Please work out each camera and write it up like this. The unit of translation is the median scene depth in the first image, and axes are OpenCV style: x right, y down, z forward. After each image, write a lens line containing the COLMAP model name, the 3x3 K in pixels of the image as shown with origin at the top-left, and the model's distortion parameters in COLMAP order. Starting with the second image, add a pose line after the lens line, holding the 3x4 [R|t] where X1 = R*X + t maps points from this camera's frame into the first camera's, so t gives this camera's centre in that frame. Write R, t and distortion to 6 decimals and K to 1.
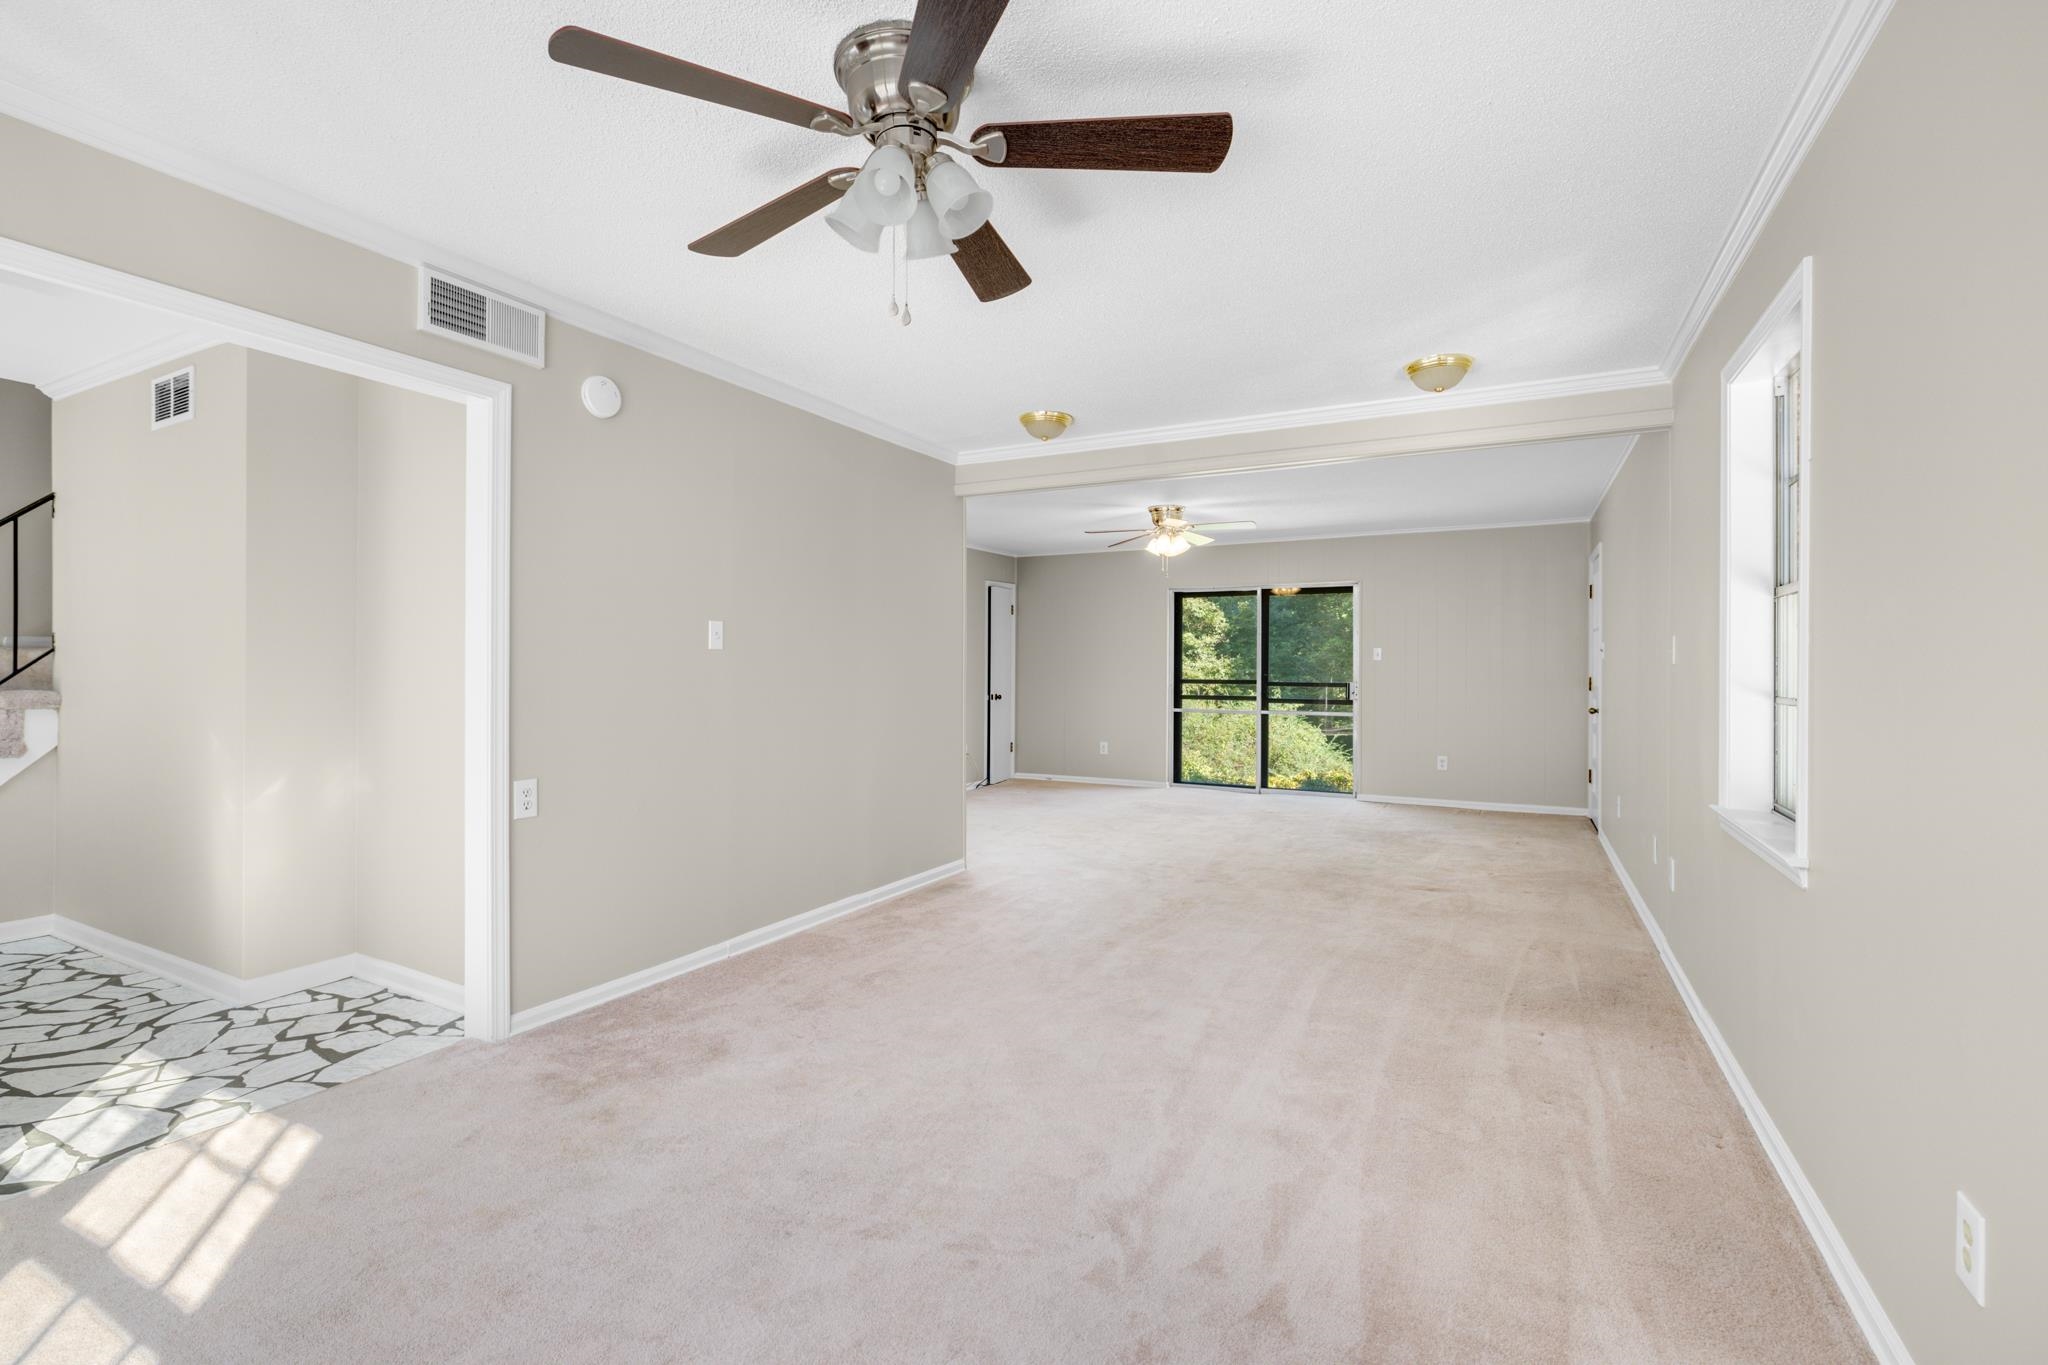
lens RADIAL K [[904.0, 0, 1026.7], [0, 904.0, 675.6], [0, 0, 1]] dist [0.000718, 0.000036]
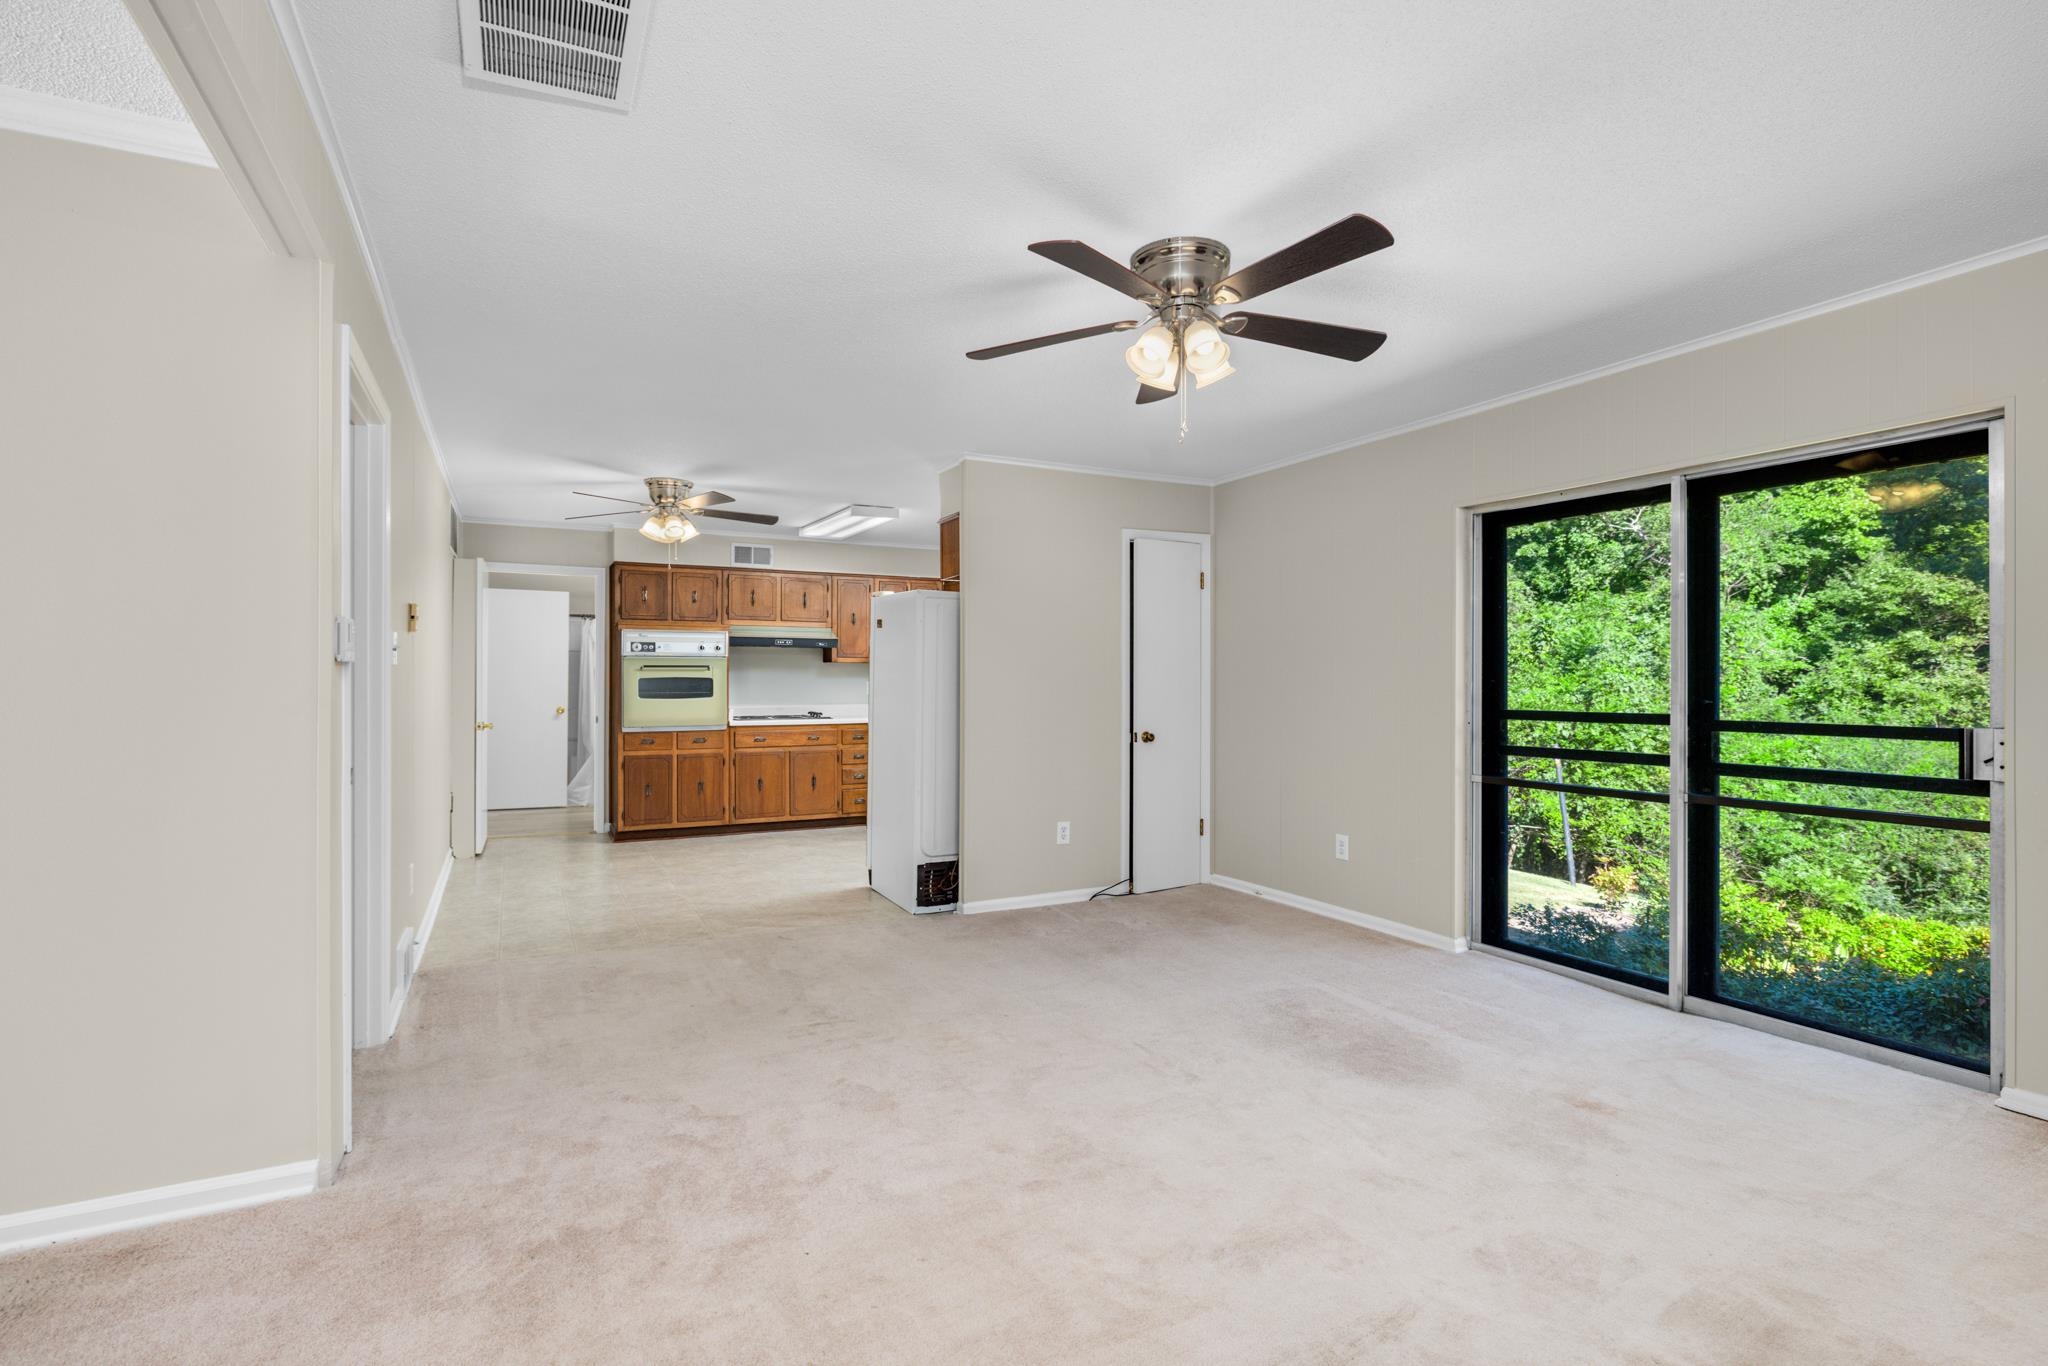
lens RADIAL K [[969.1, 0, 1024.0], [0, 969.1, 683.0], [0, 0, 1]] dist [-0.003444, -0.000019]
pose [[0.824315, -0.002261, -0.566127, 0.244076], [-0.004764, 0.999929, -0.010930, -0.002995], [0.566112, 0.011707, 0.824245, 0.467940]]
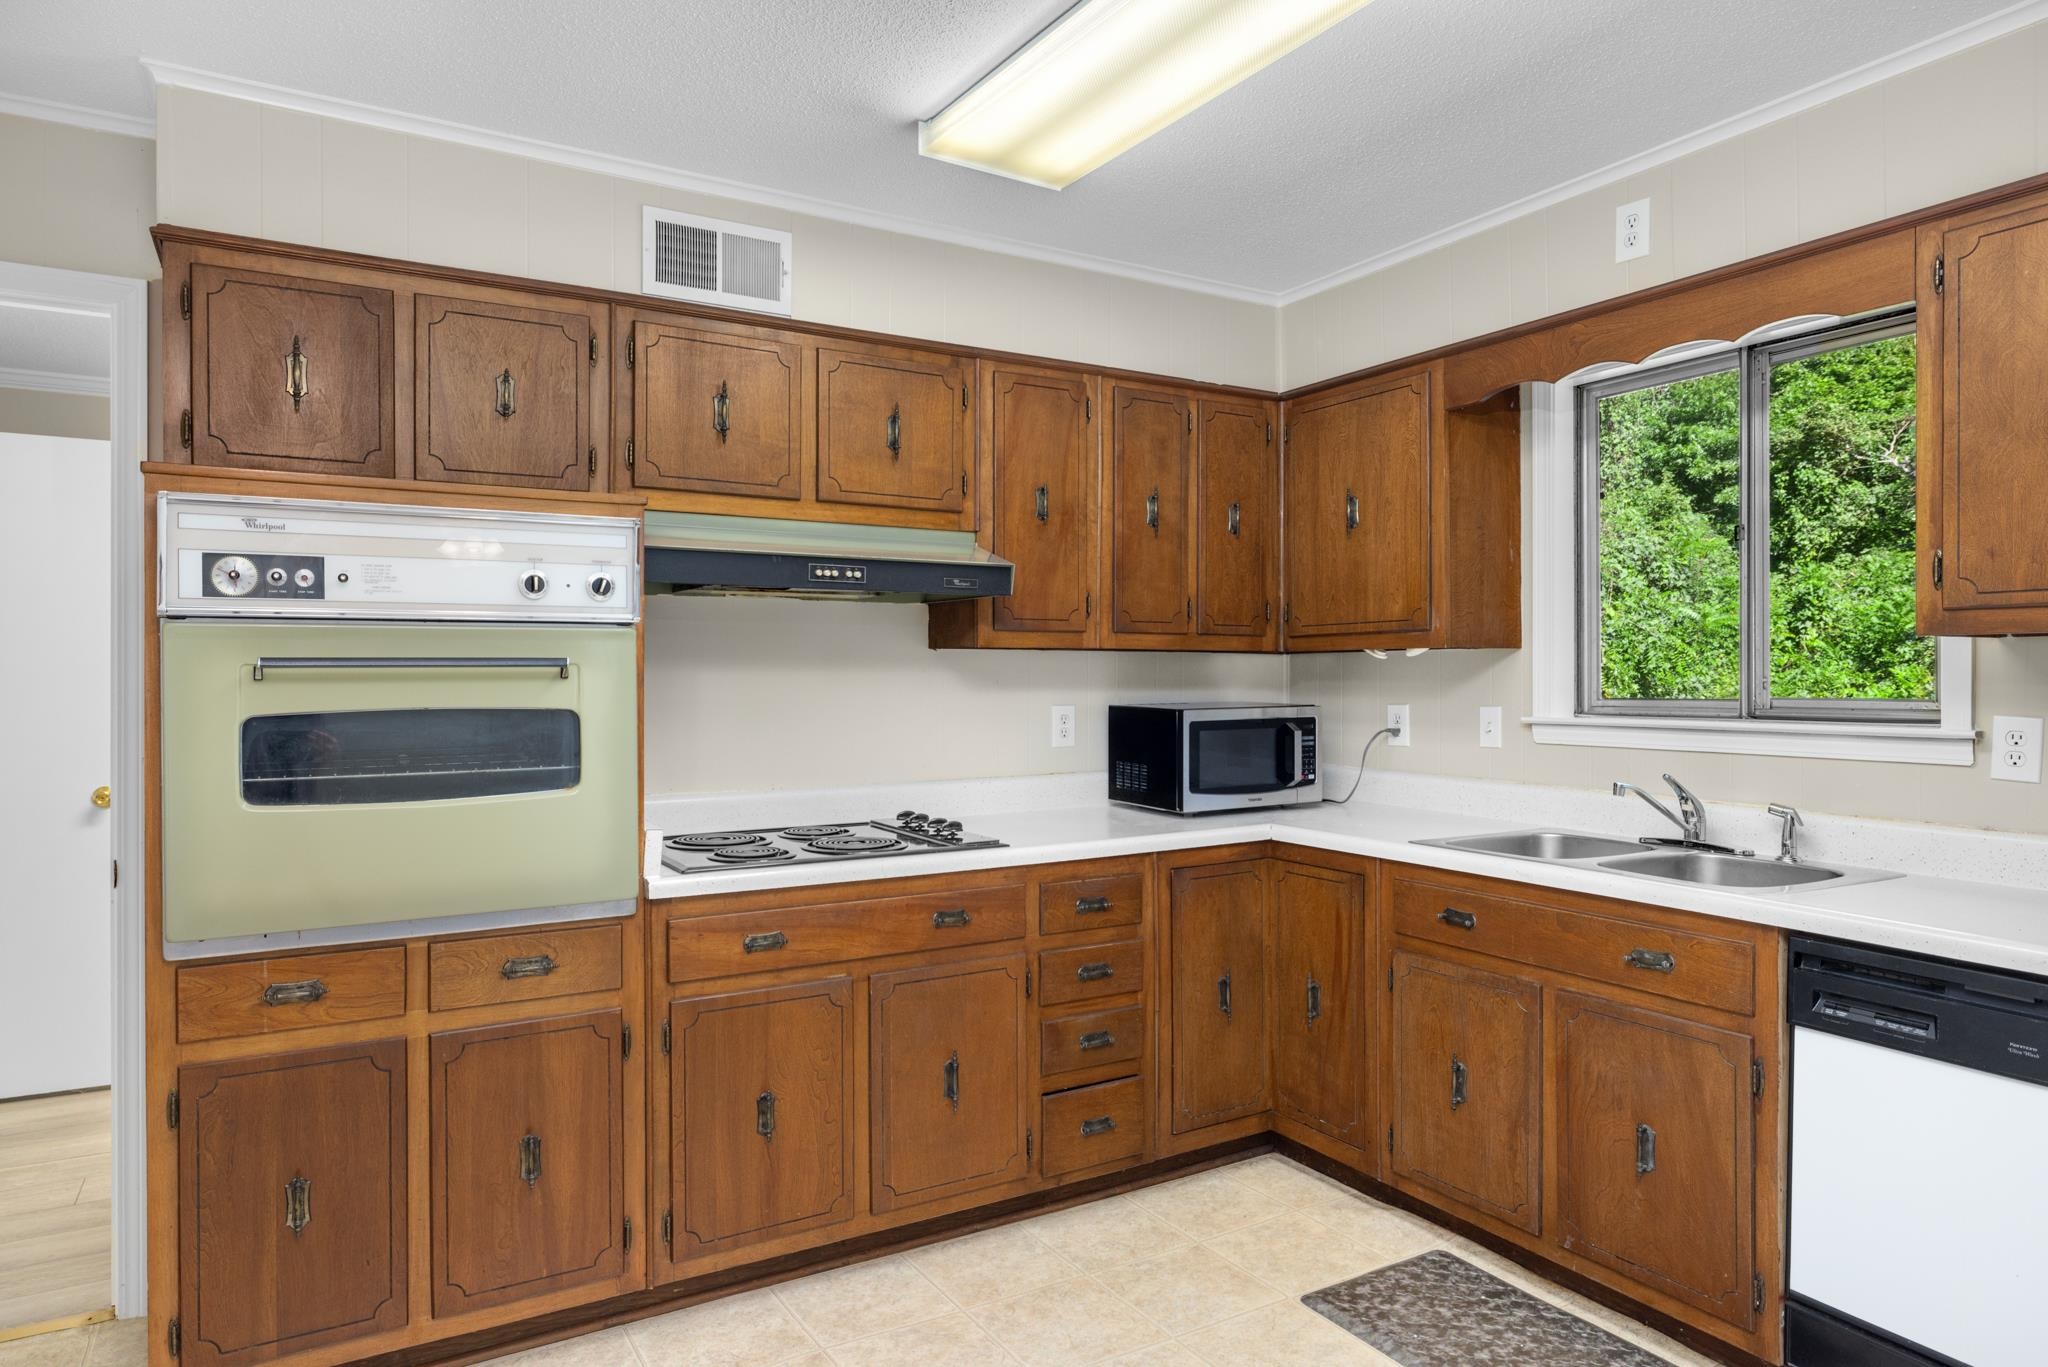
lens RADIAL K [[1230.5, 0, 1032.7], [0, 1230.5, 682.1], [0, 0, 1]] dist [-0.005999, 0.000518]
pose [[0.855193, -0.007731, -0.518253, -0.214548], [0.001891, 0.999929, -0.011797, -0.017091], [0.518307, 0.009109, 0.855146, 0.817663]]
